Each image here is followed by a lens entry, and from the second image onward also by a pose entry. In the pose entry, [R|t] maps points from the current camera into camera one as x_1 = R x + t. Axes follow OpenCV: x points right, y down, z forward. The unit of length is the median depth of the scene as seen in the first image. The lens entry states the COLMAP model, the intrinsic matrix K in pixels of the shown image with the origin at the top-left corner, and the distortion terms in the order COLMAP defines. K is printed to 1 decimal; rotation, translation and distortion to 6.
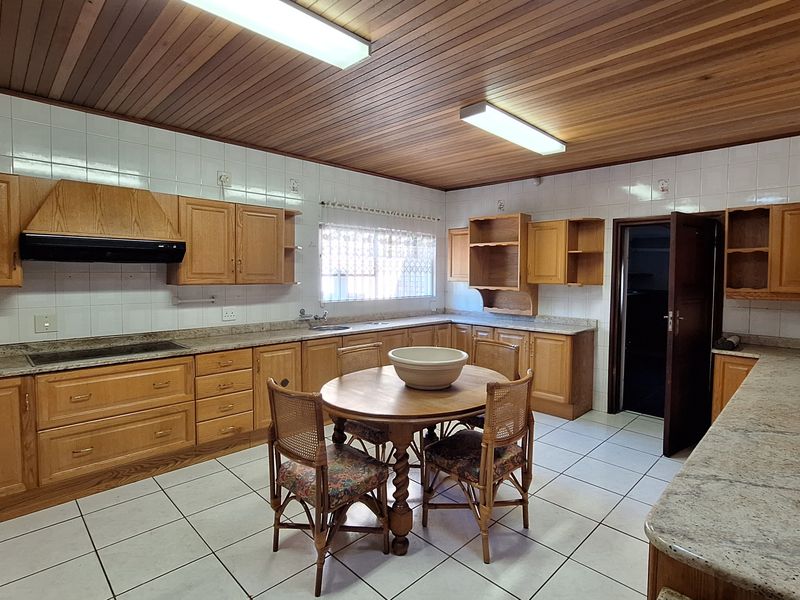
lens RADIAL K [[420.8, 0, 399.1], [0, 420.8, 296.6], [0, 0, 1]] dist [0.002848, 0.000733]
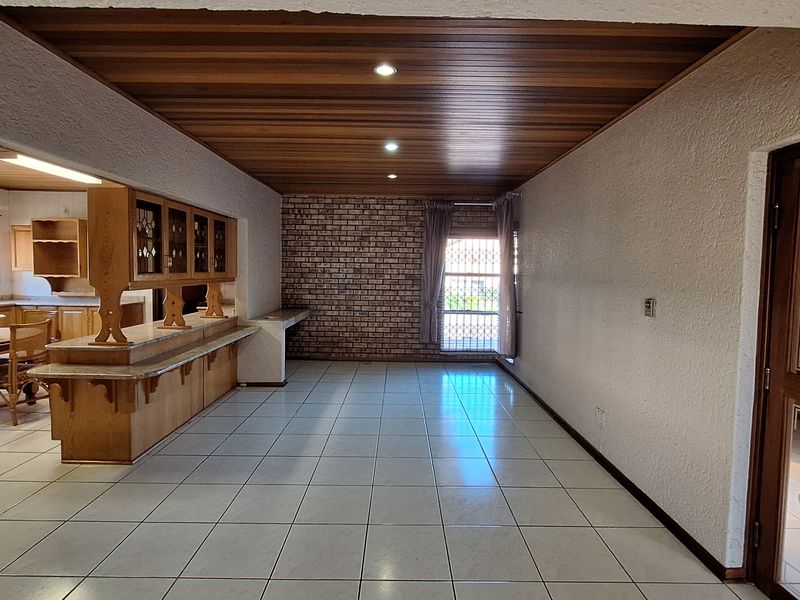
lens RADIAL K [[420.8, 0, 401.3], [0, 420.8, 294.0], [0, 0, 1]] dist [0.002848, 0.000733]
pose [[0.706831, -0.042075, 0.706130, 0.053324], [0.034502, 0.999092, 0.024995, 0.036874], [-0.706540, 0.006696, 0.707641, -0.604613]]
